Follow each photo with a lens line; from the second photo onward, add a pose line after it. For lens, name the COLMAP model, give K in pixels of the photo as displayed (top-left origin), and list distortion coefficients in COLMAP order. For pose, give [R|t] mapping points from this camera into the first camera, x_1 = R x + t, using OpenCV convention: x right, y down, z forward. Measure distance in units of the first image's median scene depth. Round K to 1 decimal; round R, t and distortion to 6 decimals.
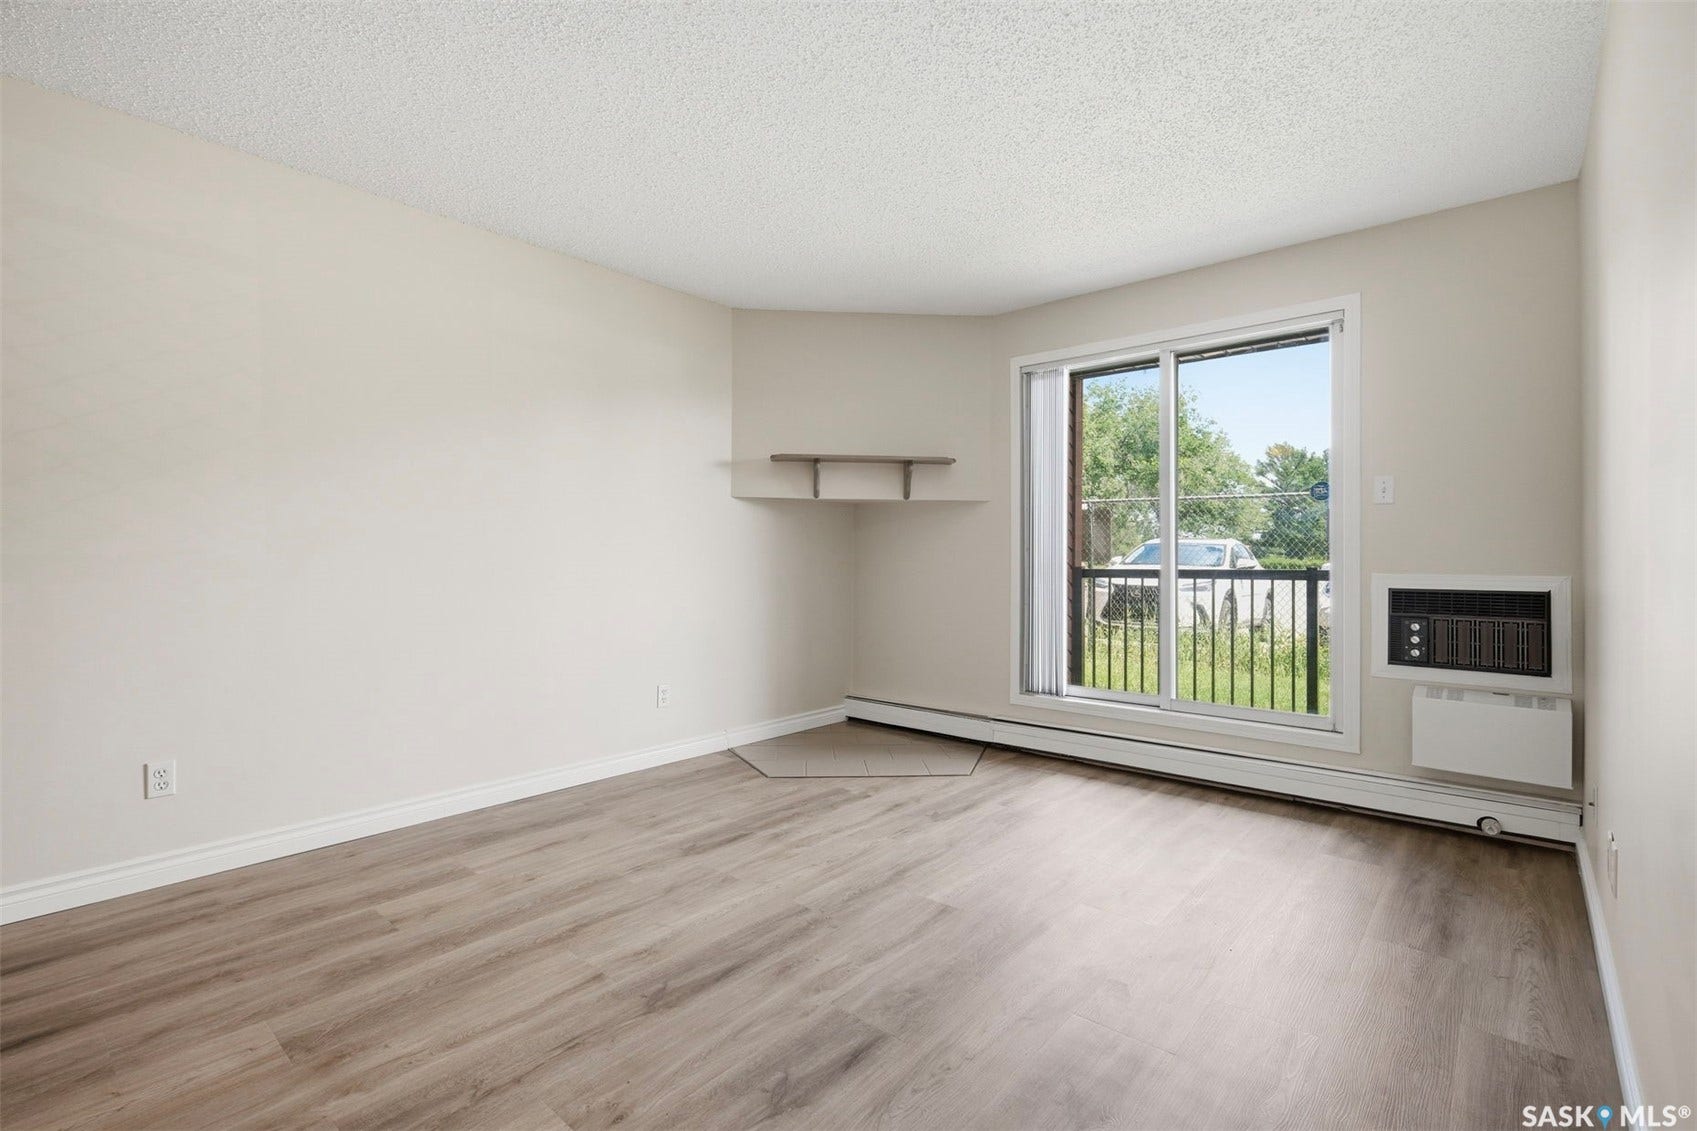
lens RADIAL K [[764.3, 0, 848.5], [0, 764.3, 565.5], [0, 0, 1]] dist [-0.002987, 0.000406]
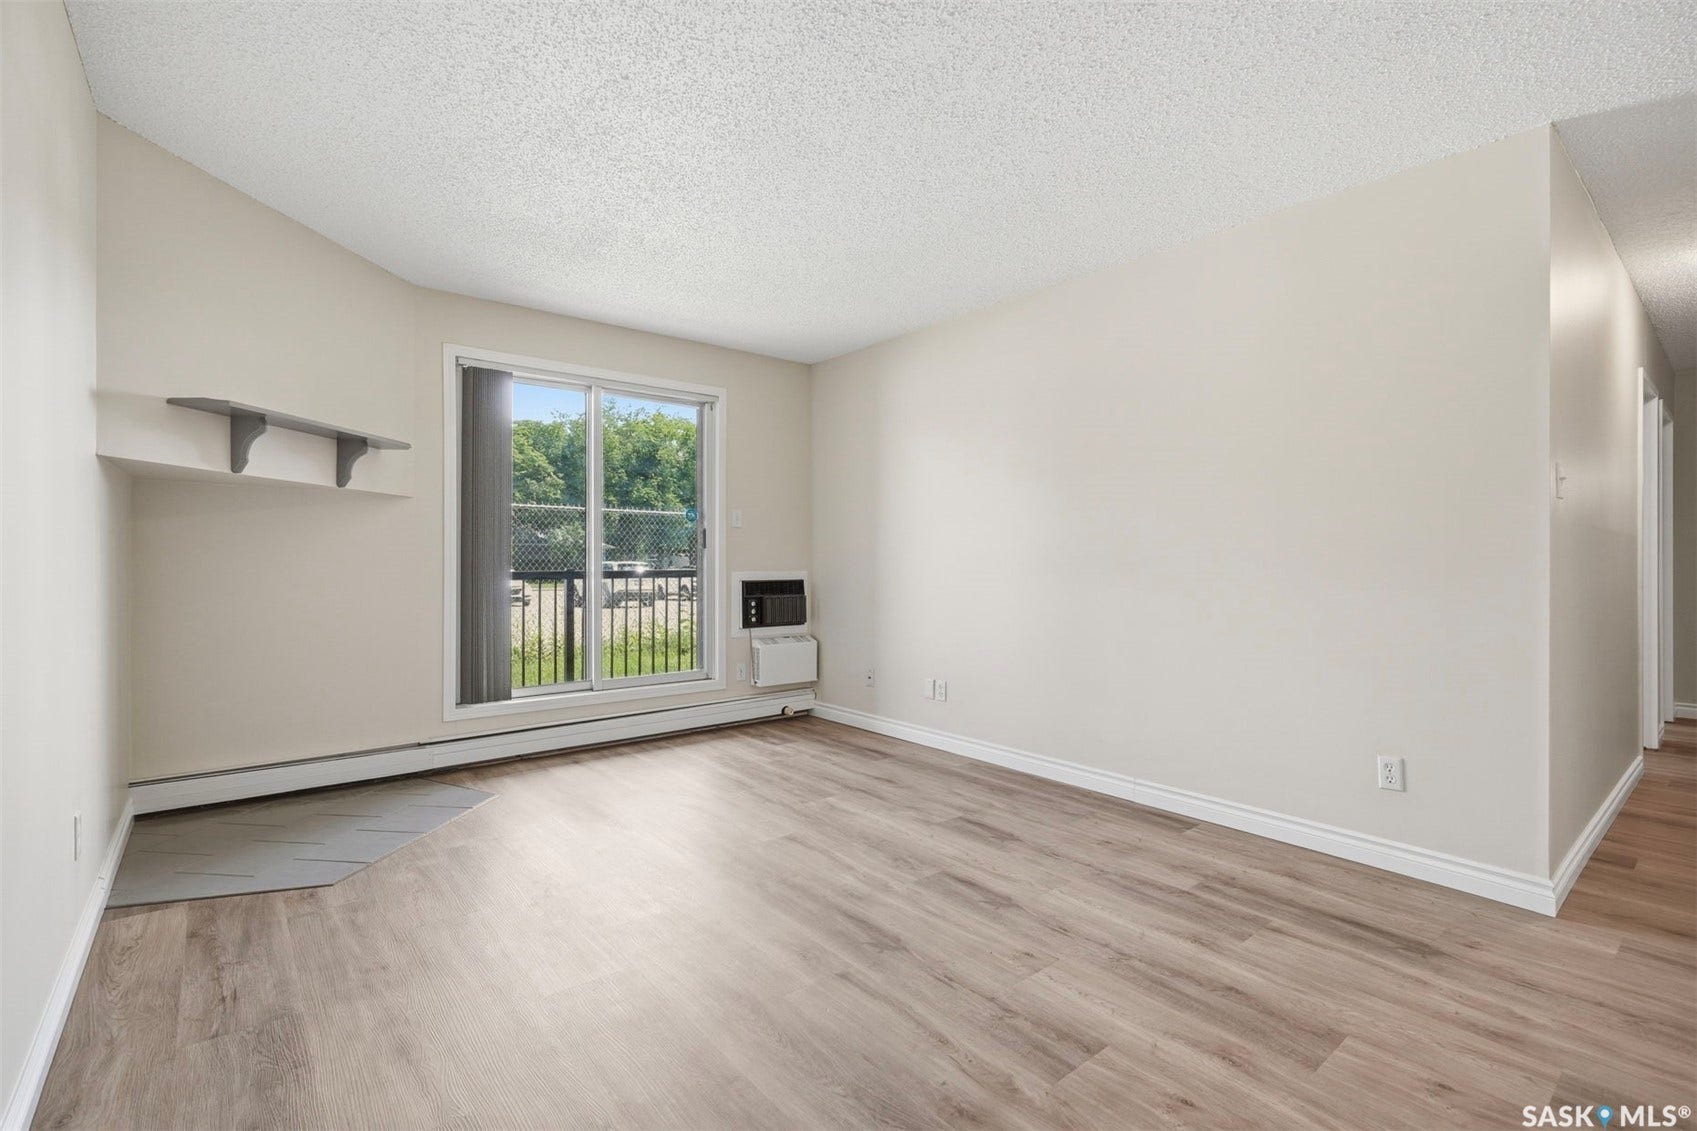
lens RADIAL K [[764.3, 0, 848.5], [0, 764.3, 565.5], [0, 0, 1]] dist [-0.002987, 0.000406]
pose [[0.167981, -0.007919, 0.985758, -1.023318], [0.008064, 0.999945, 0.006658, -0.013476], [-0.985757, 0.006831, 0.168035, 0.626693]]
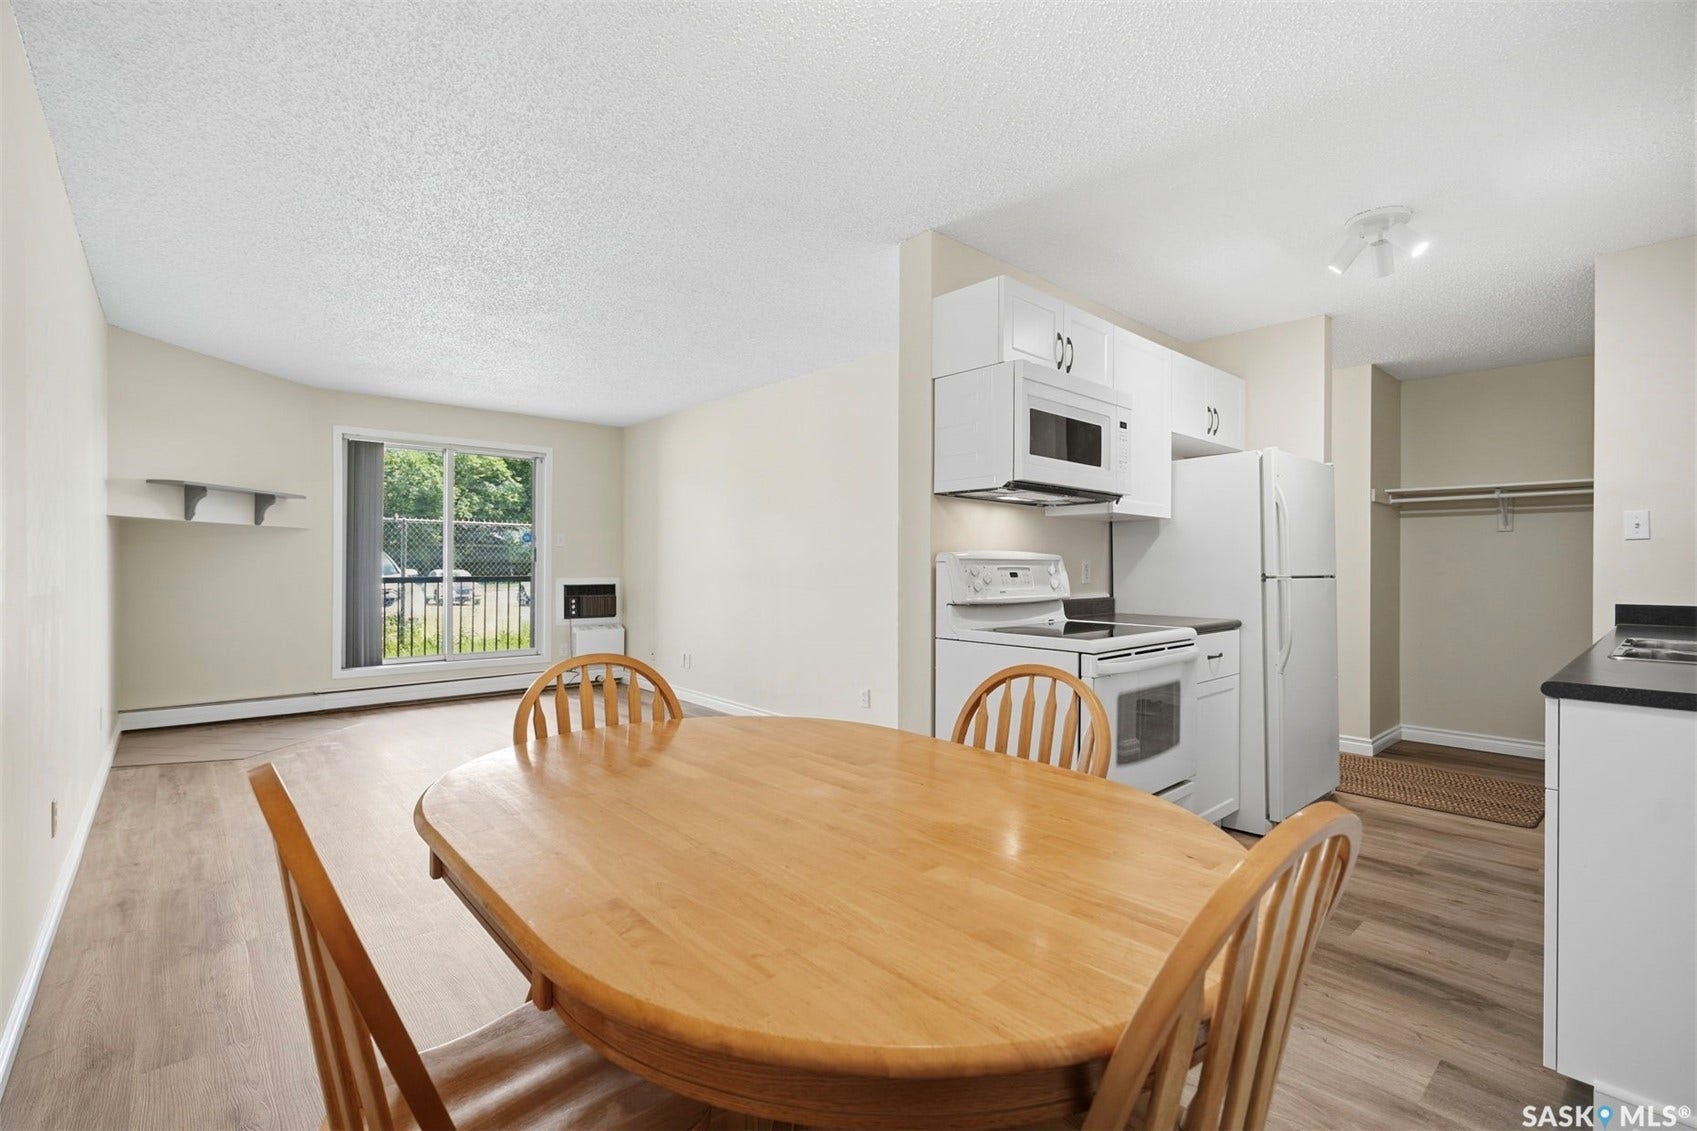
lens RADIAL K [[751.6, 0, 848.5], [0, 751.6, 565.5], [0, 0, 1]] dist [-0.001290, -0.000562]
pose [[0.126205, -0.005040, 0.991991, -1.683530], [0.003669, 0.999983, 0.004614, -0.041469], [-0.991997, 0.003057, 0.126222, -0.129813]]
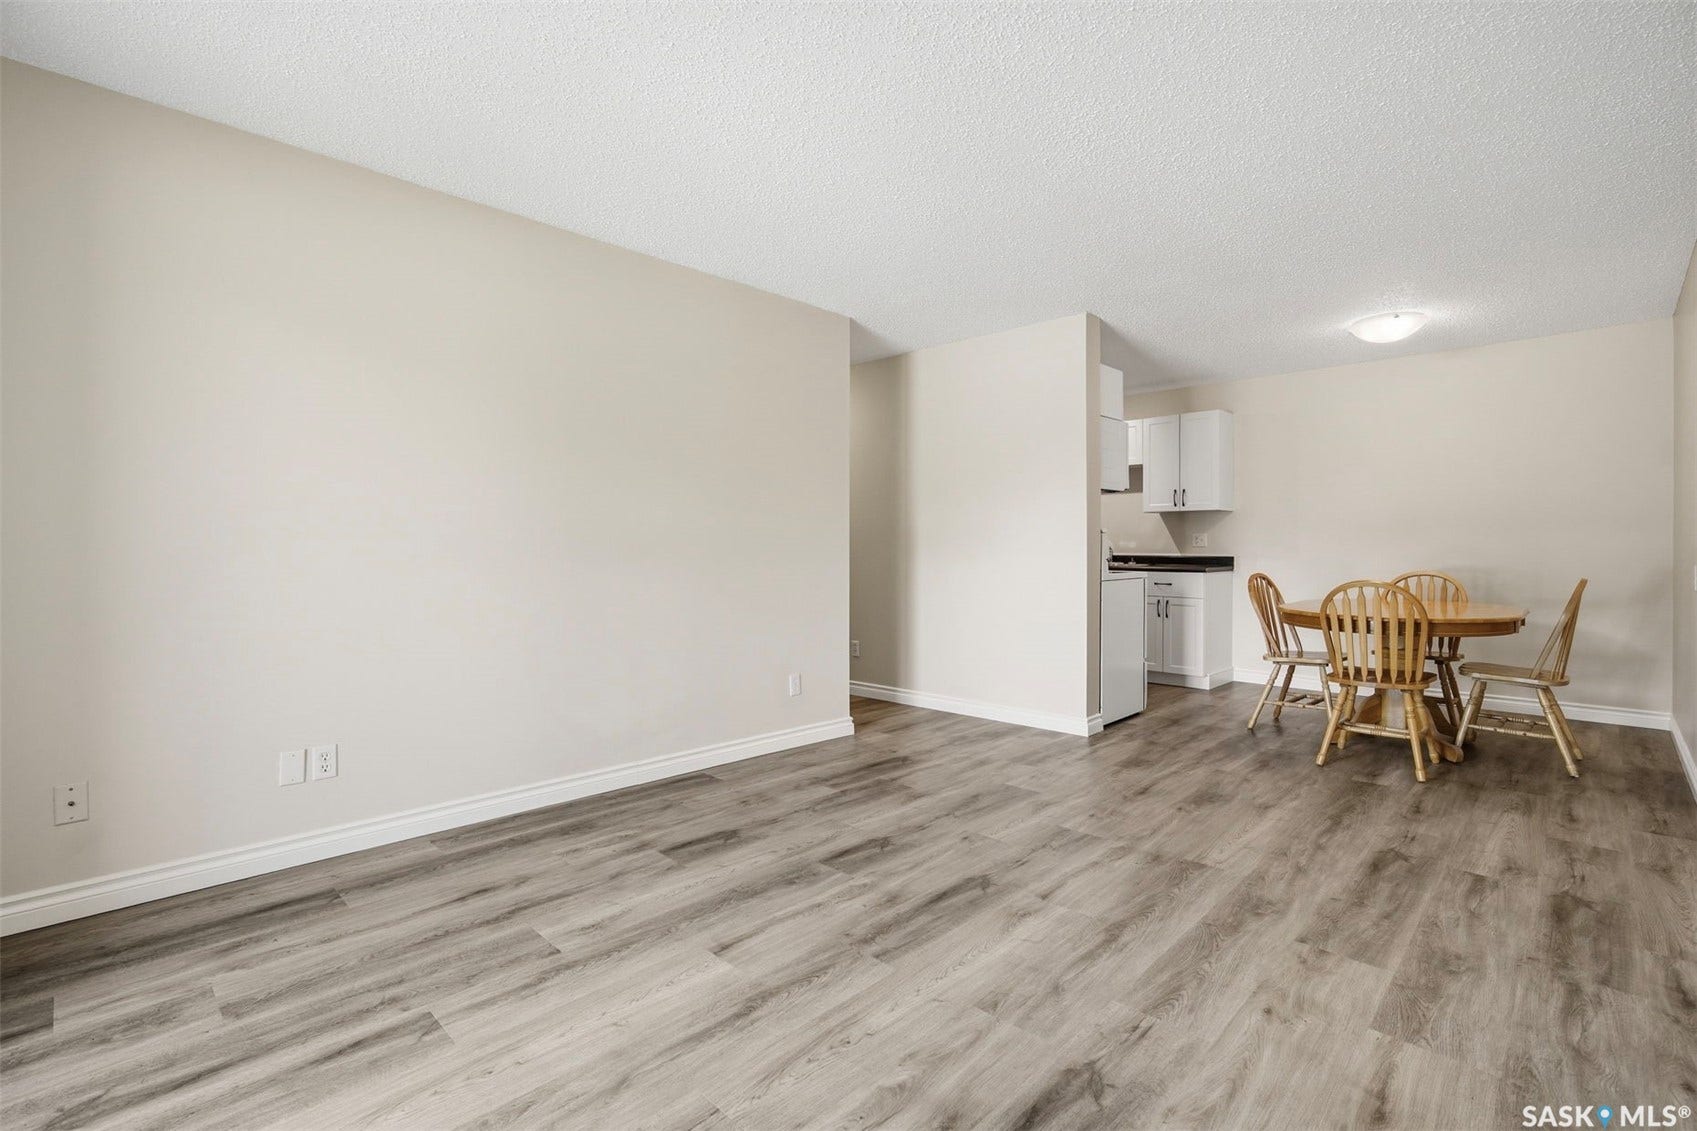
lens RADIAL K [[764.3, 0, 848.5], [0, 764.3, 565.5], [0, 0, 1]] dist [-0.002987, 0.000406]
pose [[-0.998160, -0.005756, 0.060364, -0.066515], [-0.003950, 0.999543, 0.029983, -0.022484], [-0.060509, 0.029690, -0.997726, 1.710853]]
